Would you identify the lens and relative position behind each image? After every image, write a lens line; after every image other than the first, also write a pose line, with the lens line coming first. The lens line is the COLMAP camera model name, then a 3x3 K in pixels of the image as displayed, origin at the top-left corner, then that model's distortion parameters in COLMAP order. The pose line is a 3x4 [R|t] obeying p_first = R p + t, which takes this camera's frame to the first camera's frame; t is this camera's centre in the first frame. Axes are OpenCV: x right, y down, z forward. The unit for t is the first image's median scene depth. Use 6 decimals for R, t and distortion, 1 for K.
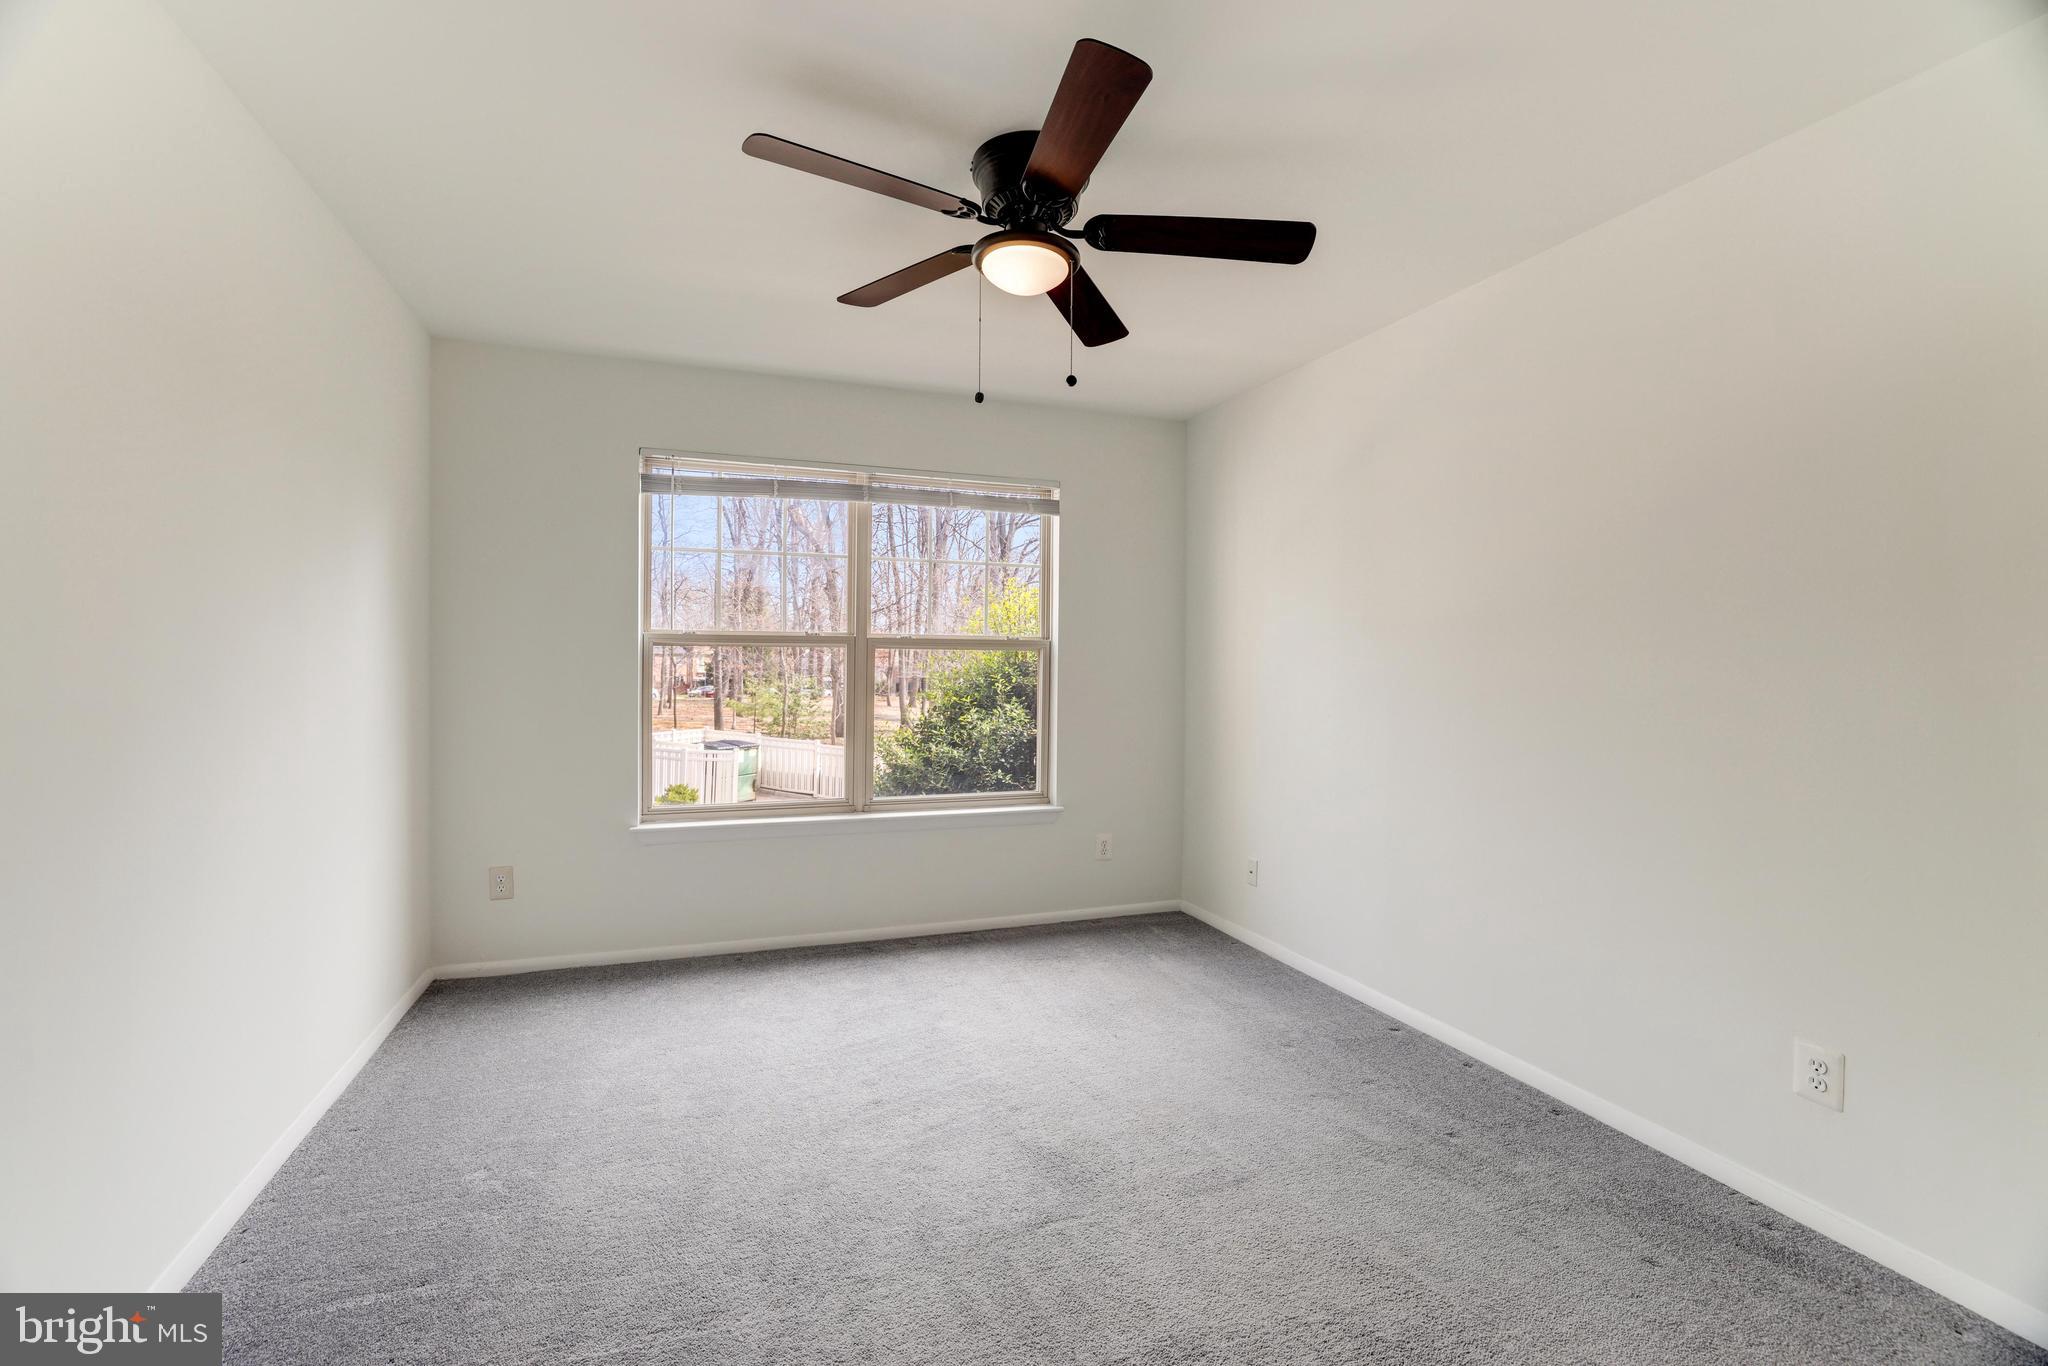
lens RADIAL K [[926.8, 0, 1021.4], [0, 926.8, 685.9], [0, 0, 1]] dist [-0.003177, 0.001193]
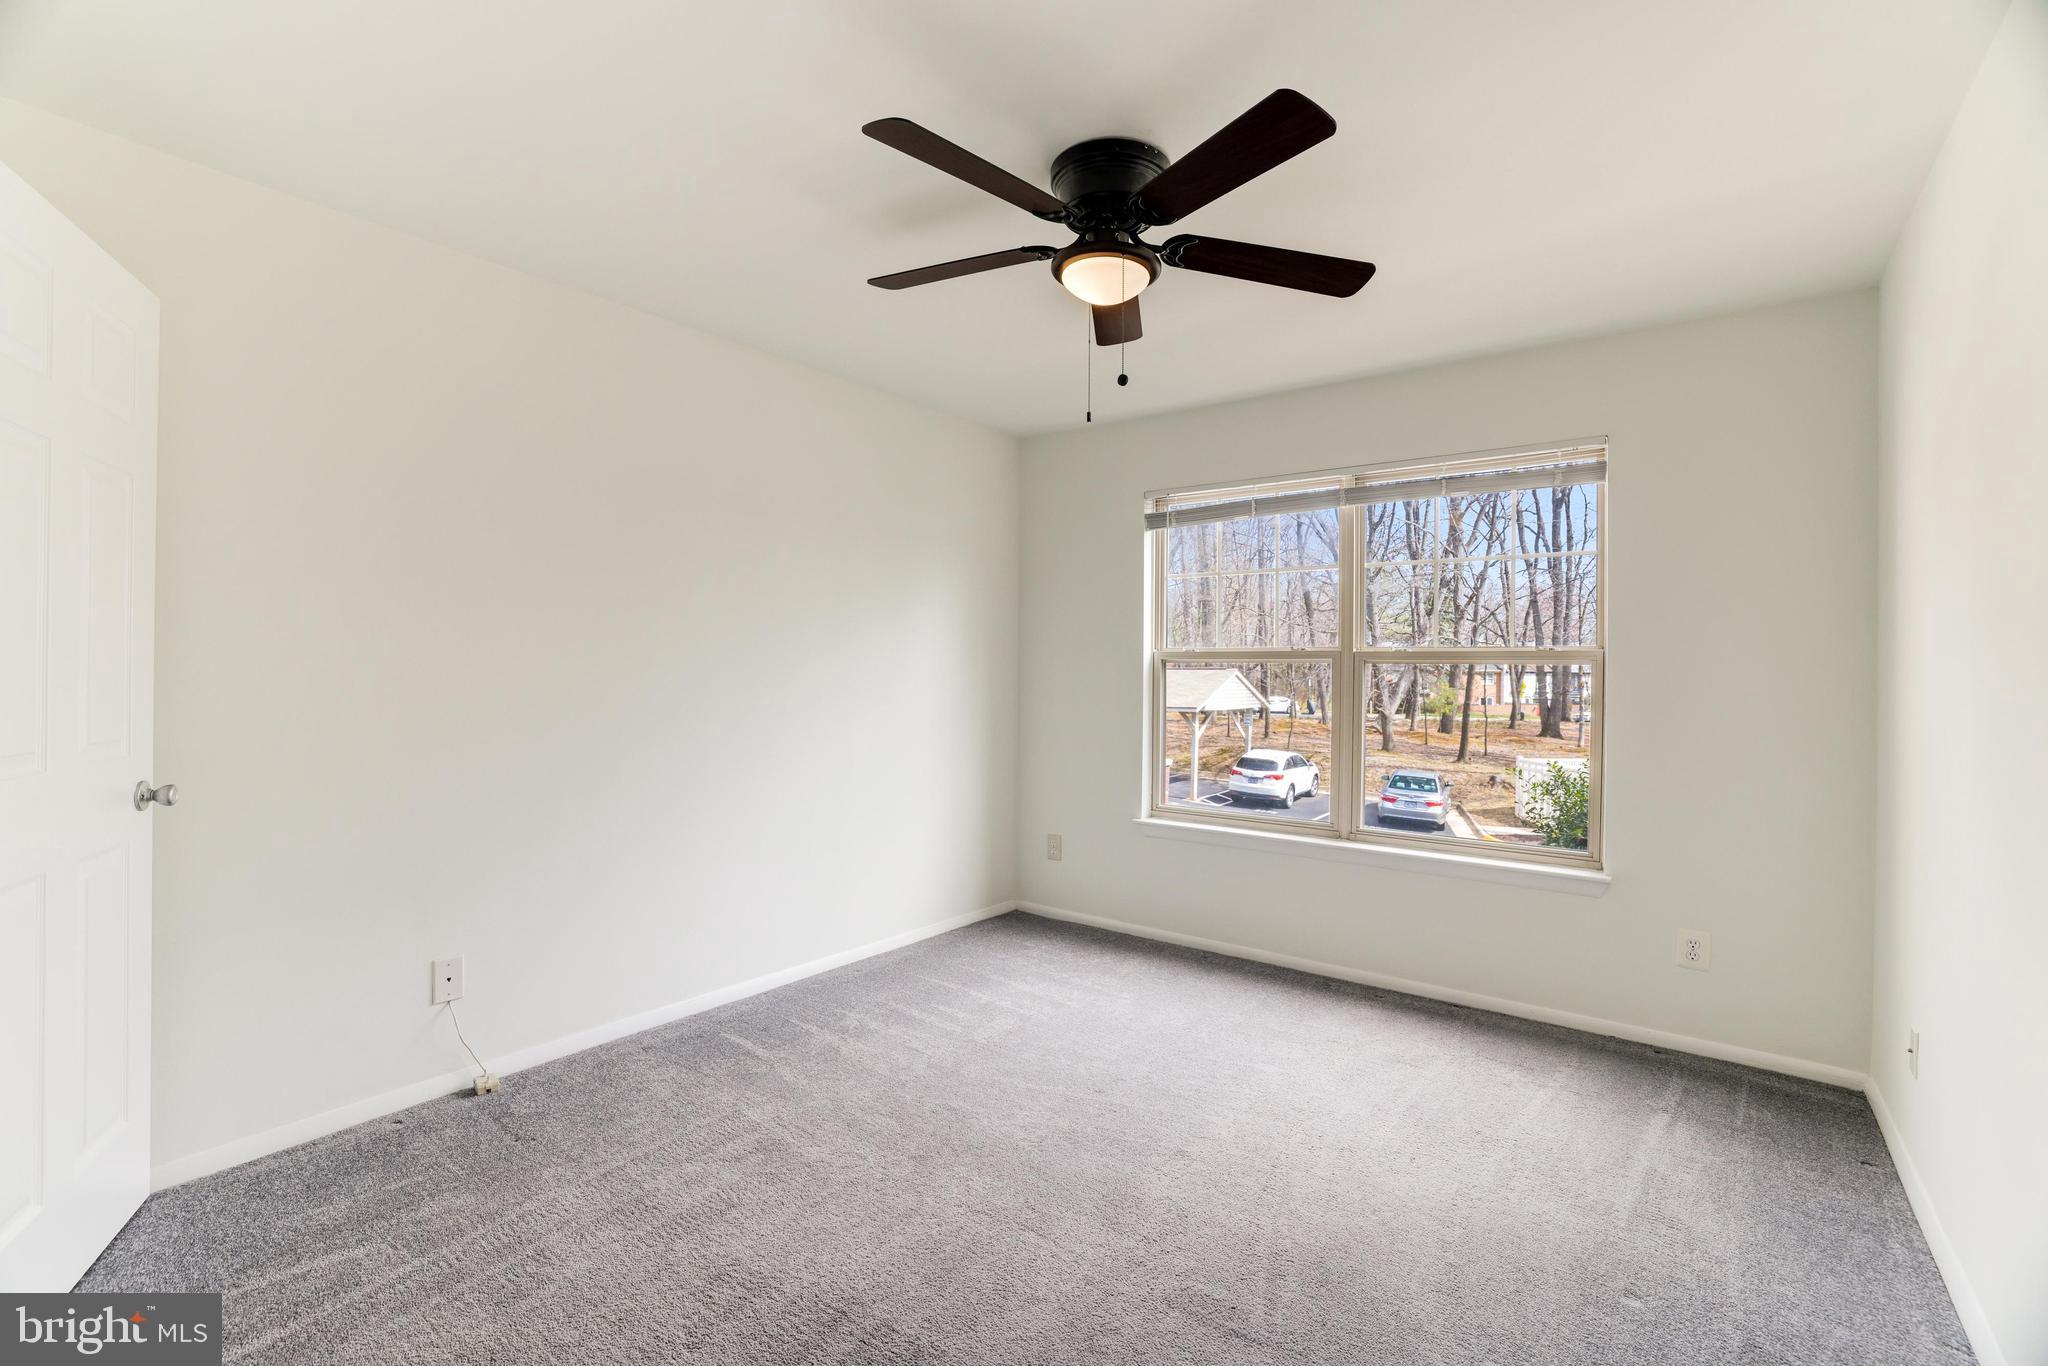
lens RADIAL K [[926.8, 0, 1004.3], [0, 926.8, 672.6], [0, 0, 1]] dist [-0.003177, 0.001193]
pose [[0.524412, -0.002291, -0.851462, 0.461059], [-0.028344, 0.999395, -0.020146, -0.002257], [0.850993, 0.034698, 0.524030, 0.230159]]
